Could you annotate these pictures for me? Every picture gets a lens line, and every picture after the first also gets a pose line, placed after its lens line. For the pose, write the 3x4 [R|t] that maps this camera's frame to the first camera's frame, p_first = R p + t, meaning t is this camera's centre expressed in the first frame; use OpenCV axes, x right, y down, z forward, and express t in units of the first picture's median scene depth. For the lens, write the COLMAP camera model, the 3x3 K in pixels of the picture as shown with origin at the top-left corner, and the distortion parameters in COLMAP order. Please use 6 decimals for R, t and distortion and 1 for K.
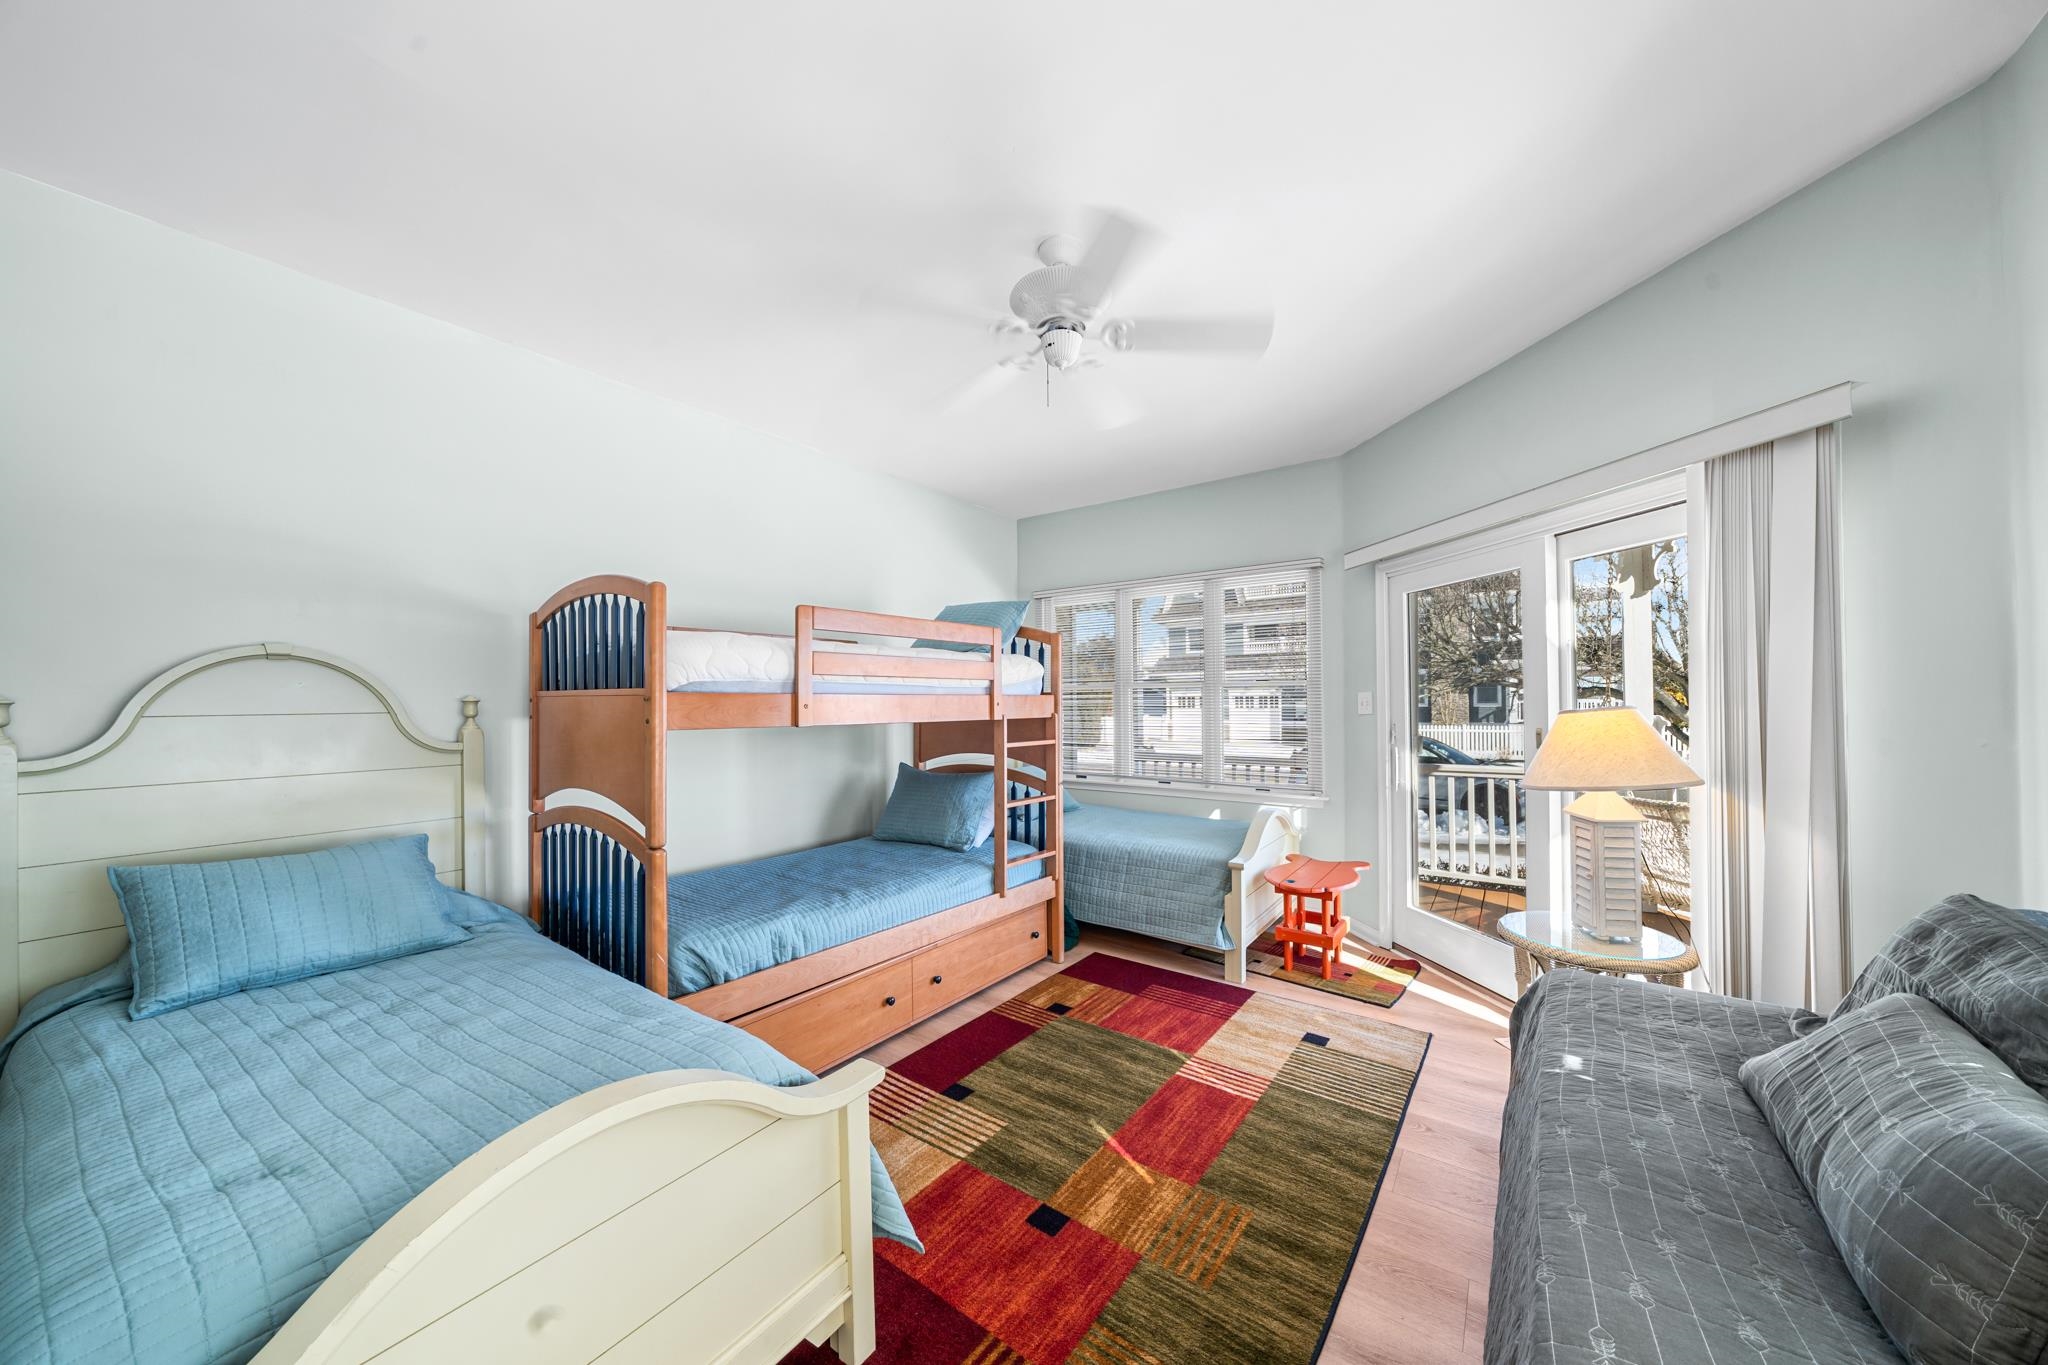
lens RADIAL K [[684.9, 0, 1013.2], [0, 684.9, 698.1], [0, 0, 1]] dist [-0.001996, -0.000325]
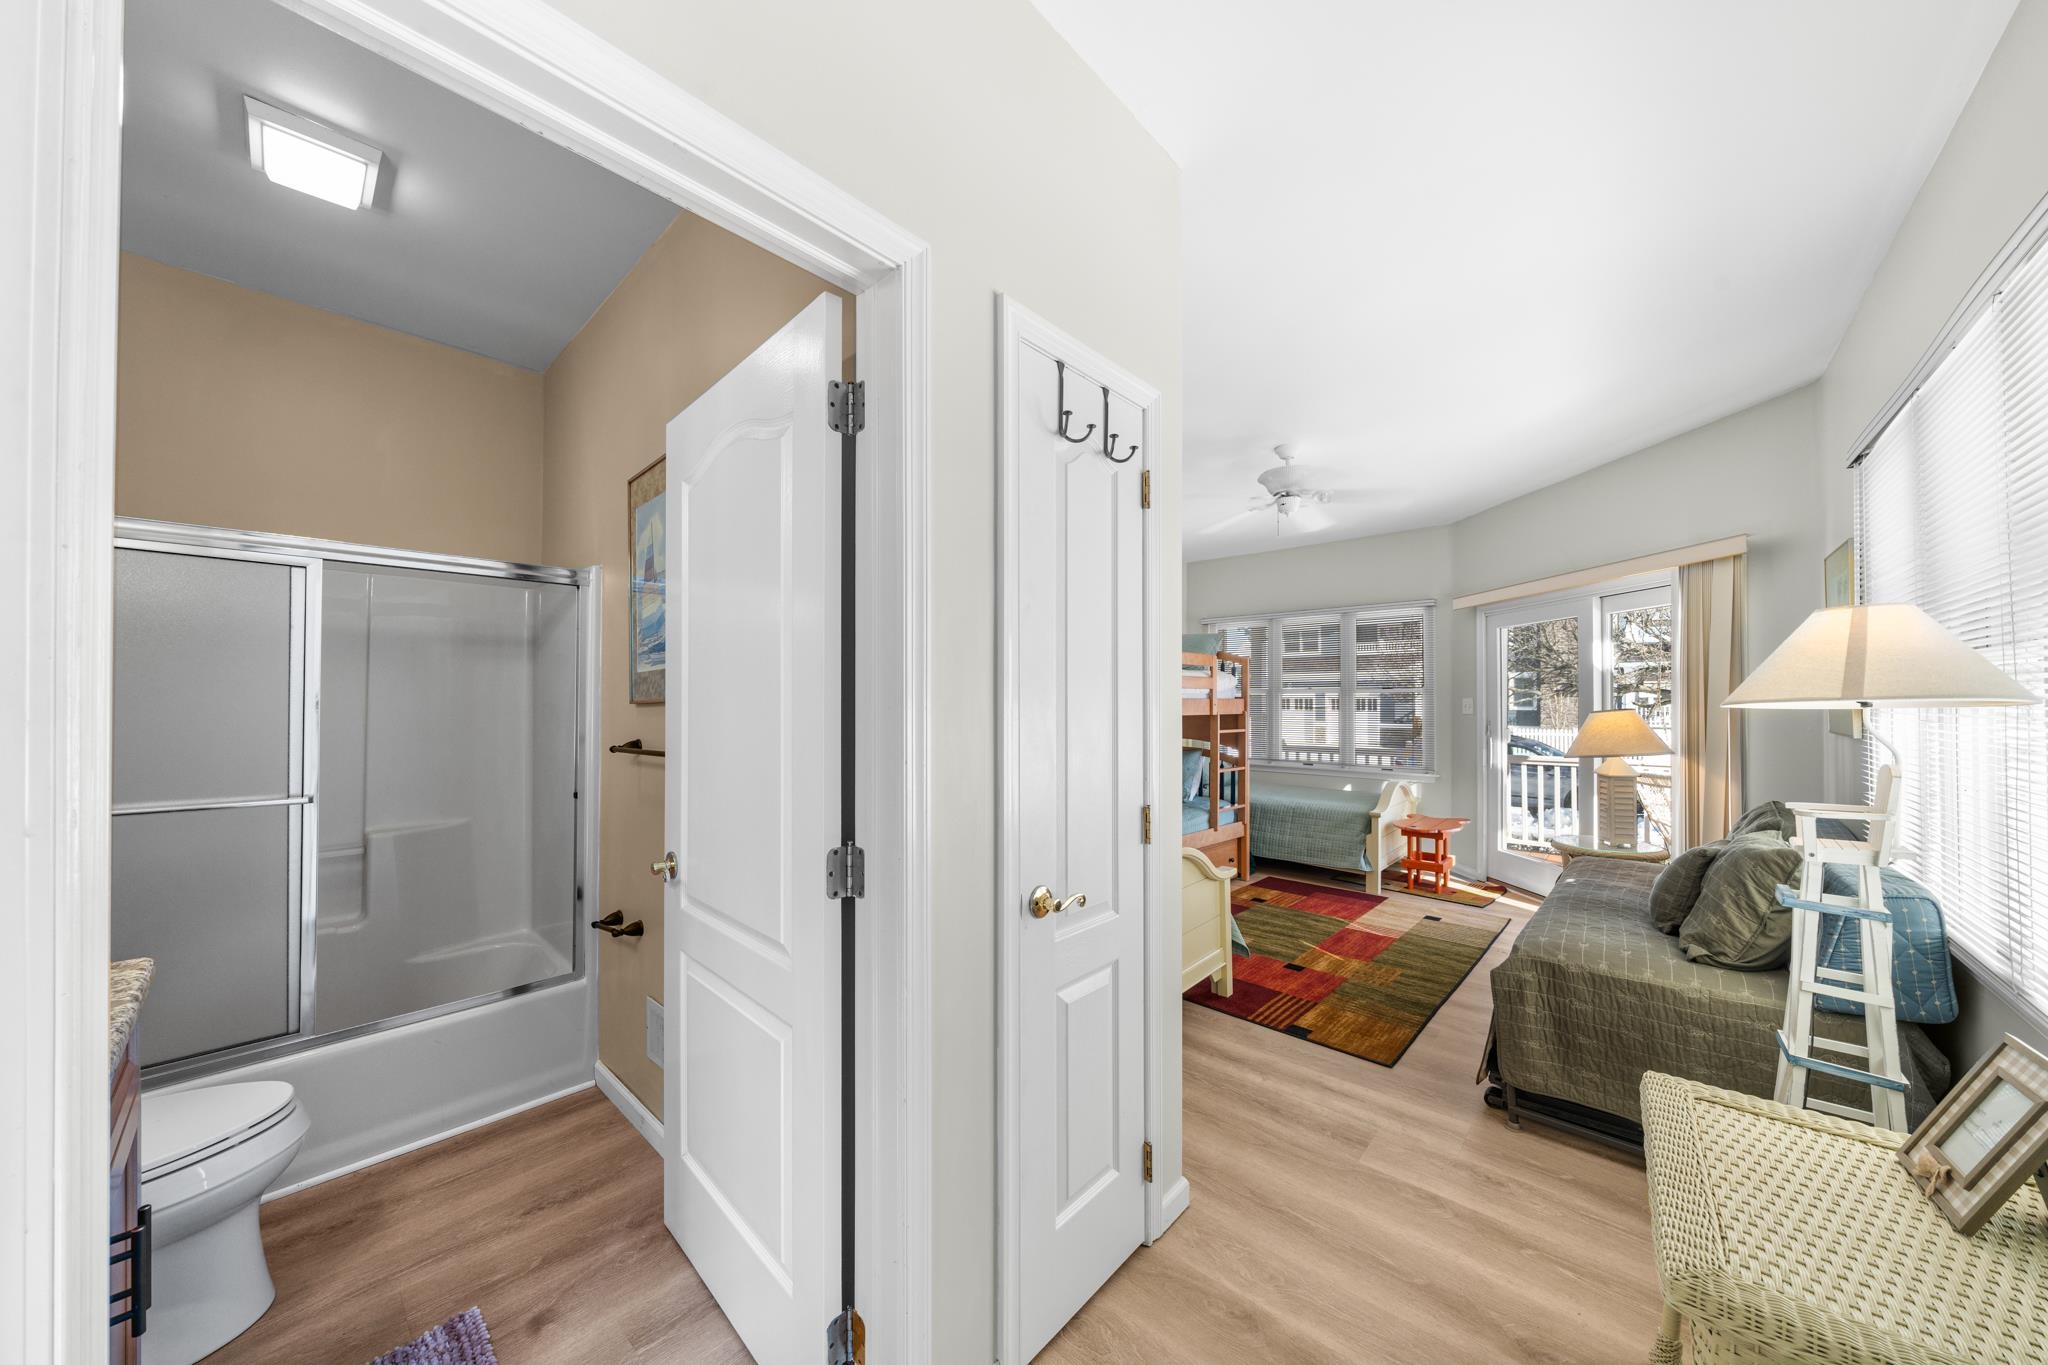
lens RADIAL K [[682.4, 0, 1029.1], [0, 682.4, 699.3], [0, 0, 1]] dist [-0.001048, -0.000062]
pose [[0.995123, 0.007345, -0.098364, -0.287576], [-0.007103, 0.999971, 0.002810, -0.004488], [0.098381, -0.002097, 0.995147, -0.566457]]
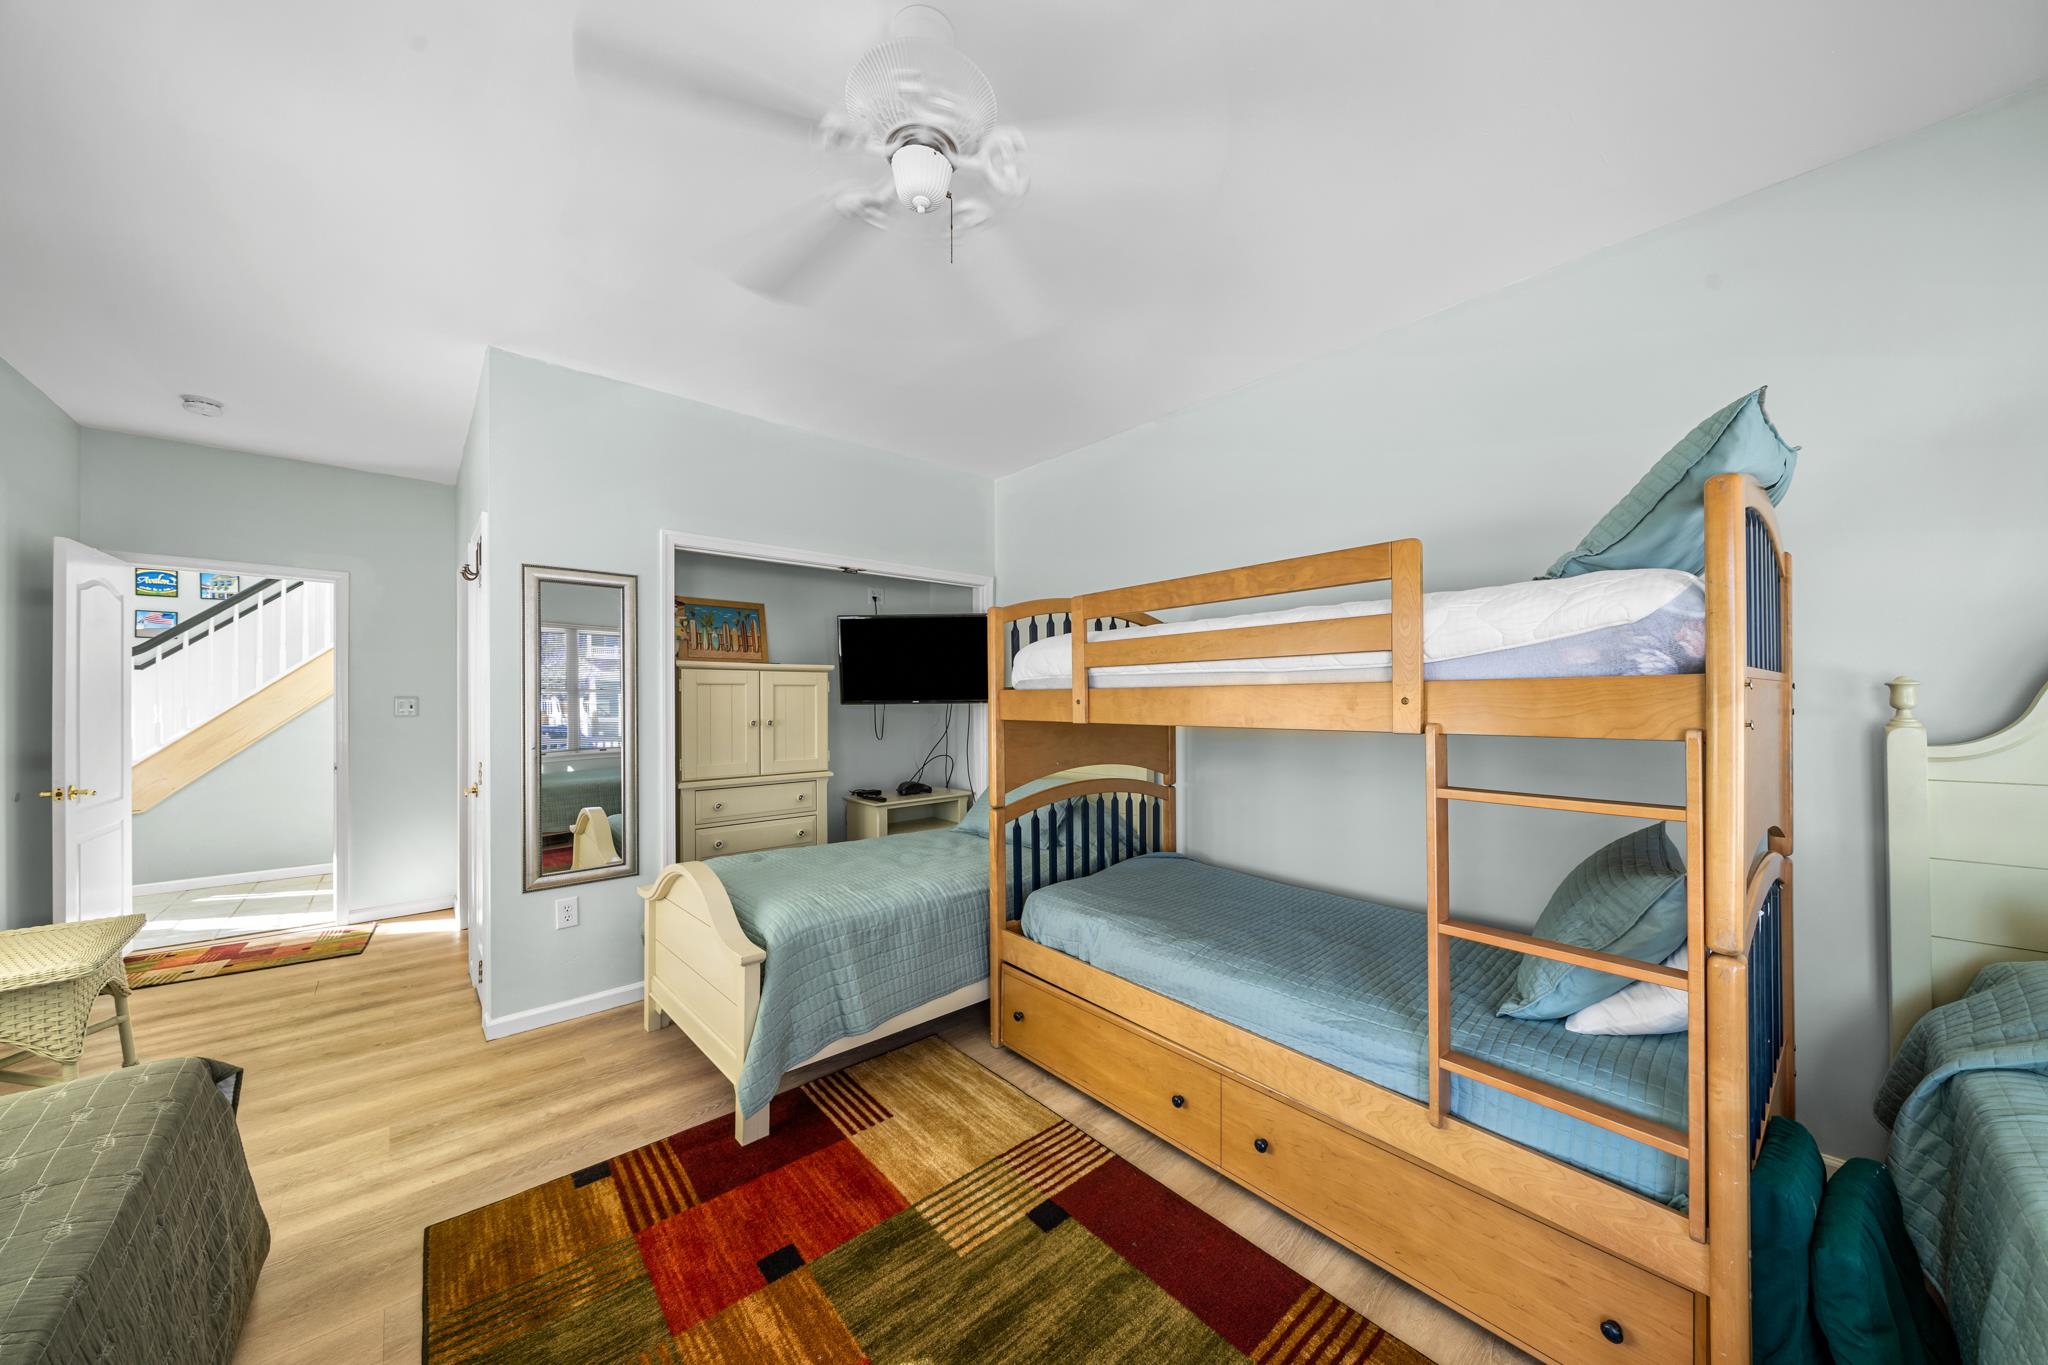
lens RADIAL K [[684.9, 0, 1013.2], [0, 684.9, 698.1], [0, 0, 1]] dist [-0.001996, -0.000325]
pose [[-0.203225, 0.001746, -0.979130, 0.489745], [0.016919, 0.999855, -0.001729, 0.005061], [0.978986, -0.016918, -0.203225, 0.831343]]
